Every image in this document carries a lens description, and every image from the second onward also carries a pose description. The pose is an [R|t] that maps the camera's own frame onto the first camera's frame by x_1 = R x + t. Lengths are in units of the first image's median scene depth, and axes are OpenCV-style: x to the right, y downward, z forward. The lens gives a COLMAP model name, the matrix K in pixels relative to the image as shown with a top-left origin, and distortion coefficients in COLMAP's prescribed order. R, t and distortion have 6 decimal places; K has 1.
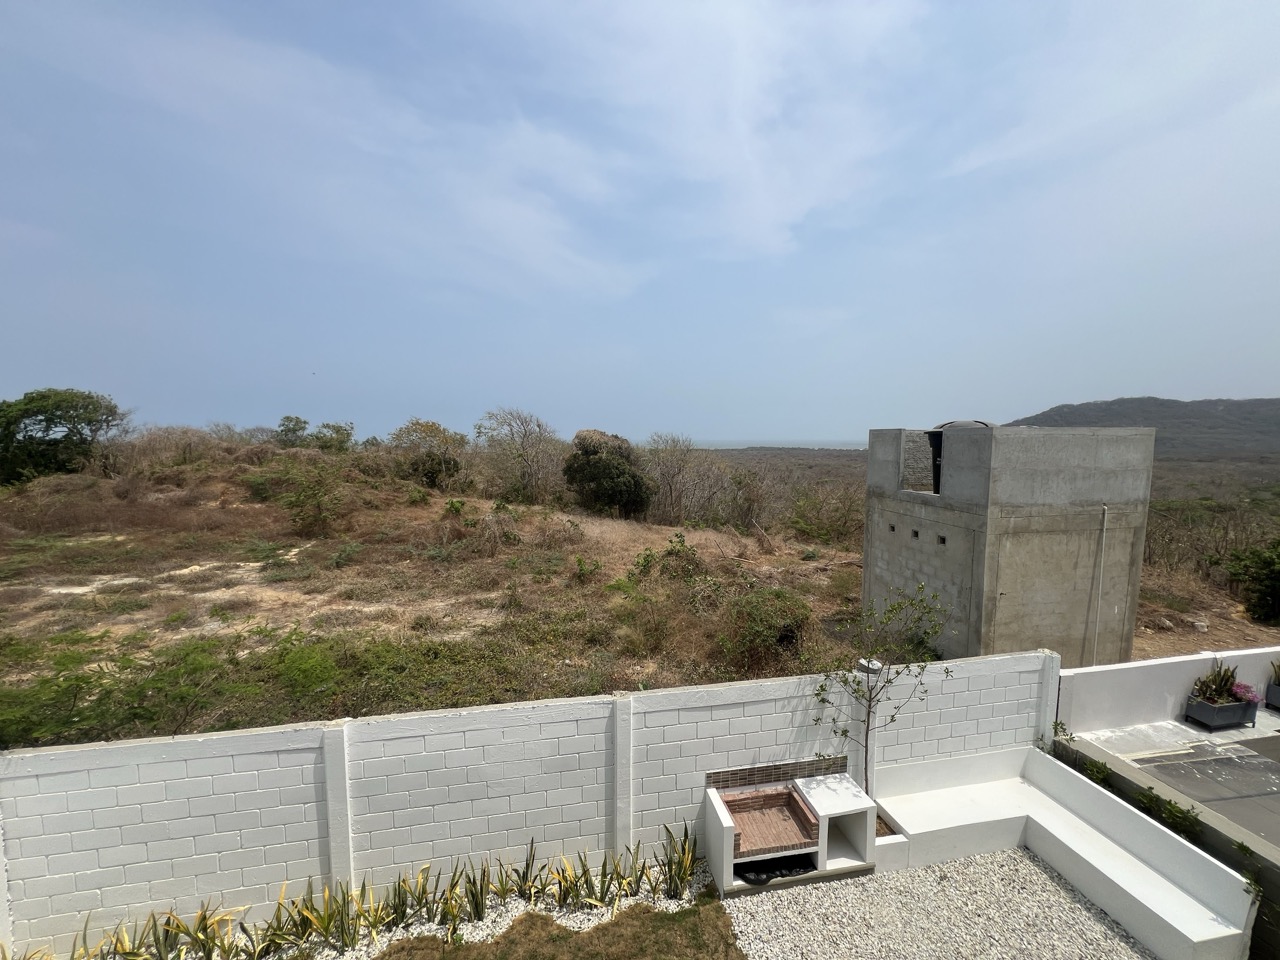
lens RADIAL K [[511.4, 0, 635.4], [0, 511.4, 484.7], [0, 0, 1]] dist [-0.003614, 0.001009]
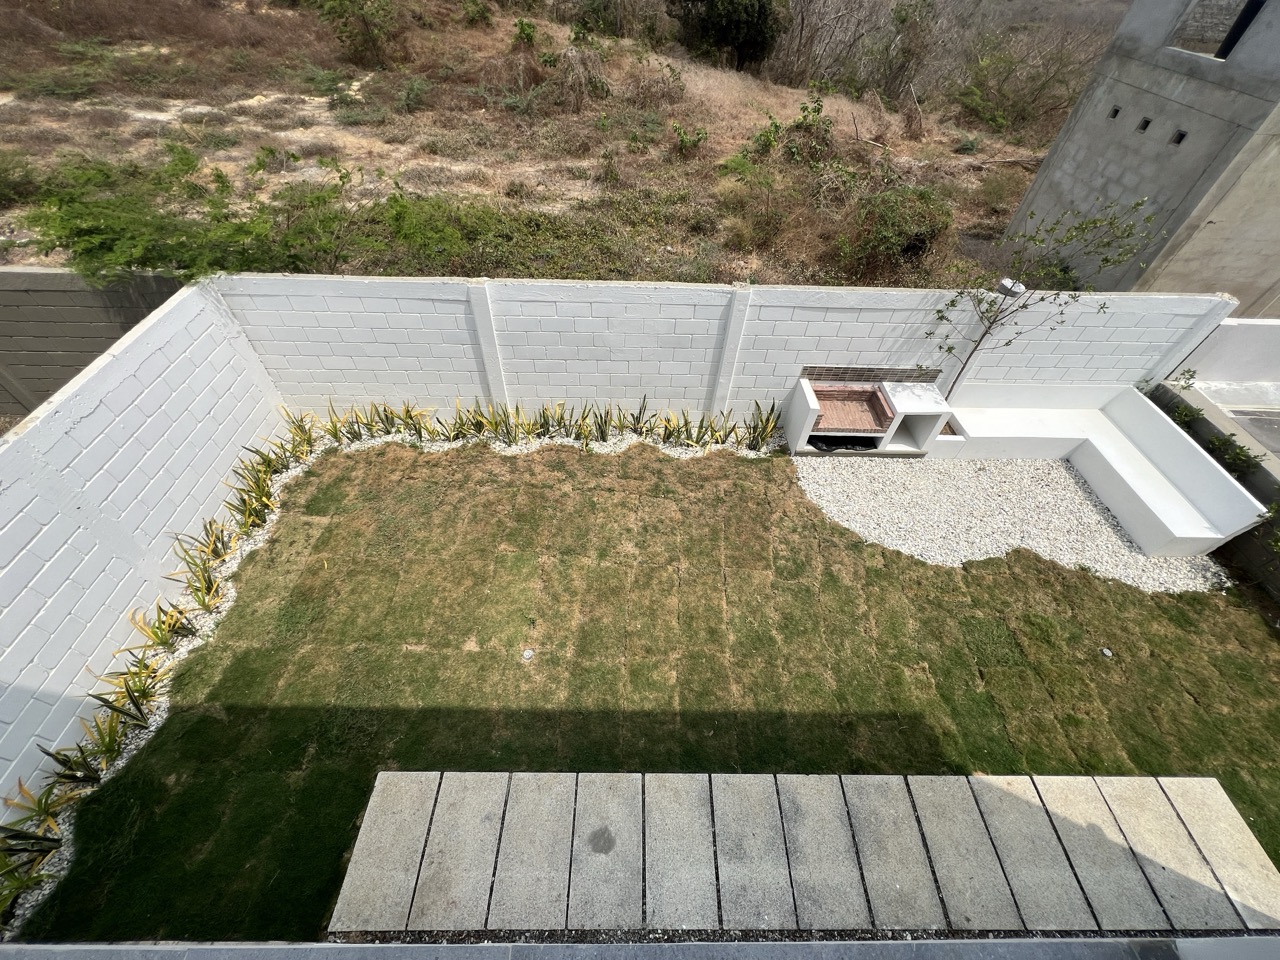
lens RADIAL K [[511.4, 0, 636.7], [0, 511.4, 475.4], [0, 0, 1]] dist [-0.003614, 0.001009]
pose [[0.985750, 0.147296, -0.081251, -0.059104], [-0.053947, 0.734298, 0.676680, 0.010110], [0.159334, -0.662654, 0.731780, -0.008308]]
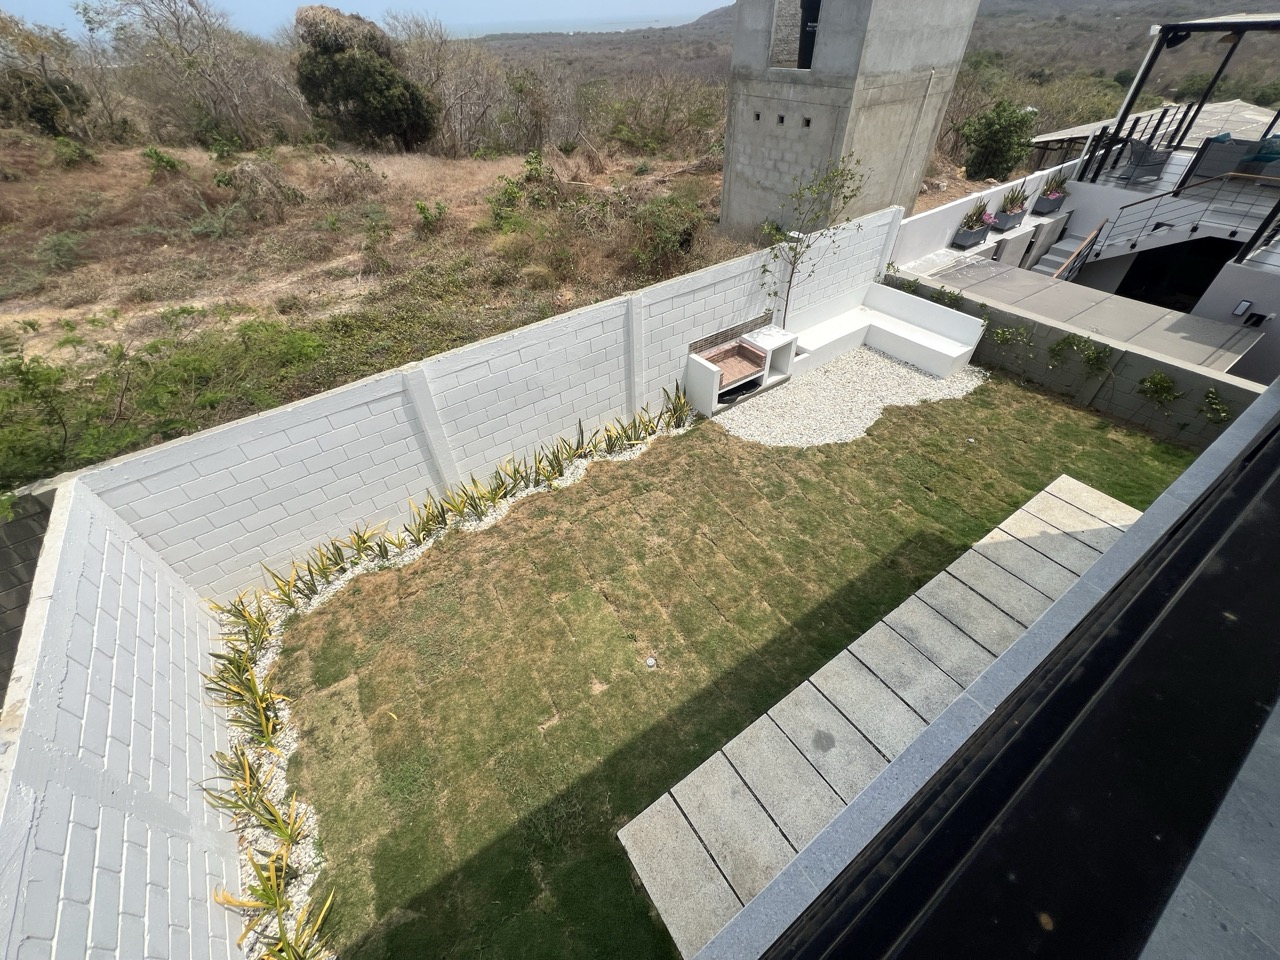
lens RADIAL K [[511.4, 0, 629.7], [0, 511.4, 478.0], [0, 0, 1]] dist [-0.003614, 0.001009]
pose [[0.908941, -0.302265, 0.287162, -0.310638], [0.070411, 0.790157, 0.608846, 0.021123], [-0.410936, -0.533186, 0.739489, -0.052763]]
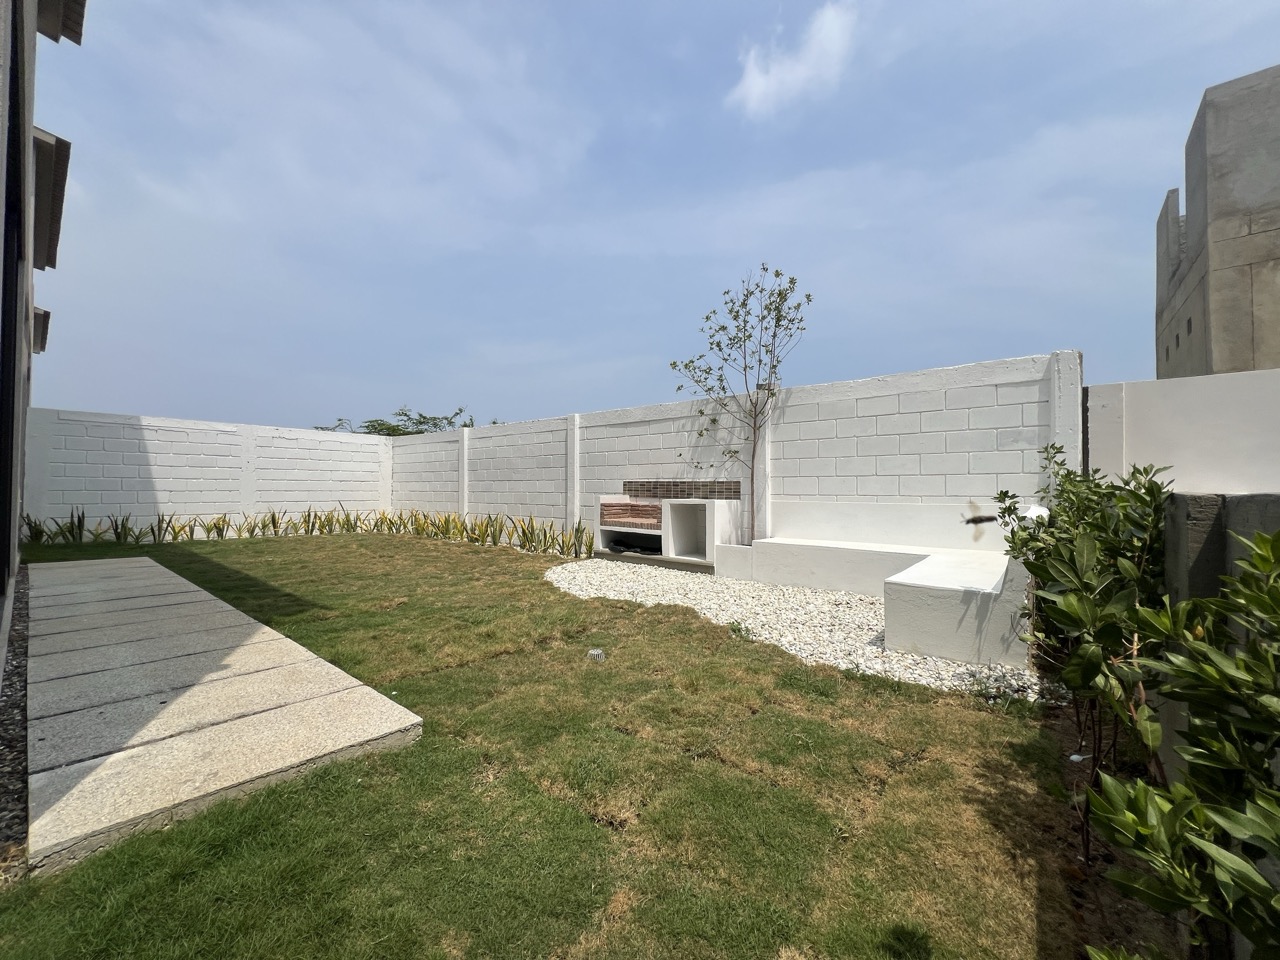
lens RADIAL K [[511.4, 0, 635.0], [0, 511.4, 479.9], [0, 0, 1]] dist [-0.003614, 0.001009]
pose [[0.645141, -0.009451, -0.764006, 0.704198], [-0.080059, 0.993583, -0.079894, 0.428268], [0.759858, 0.112709, 0.640244, 0.162110]]
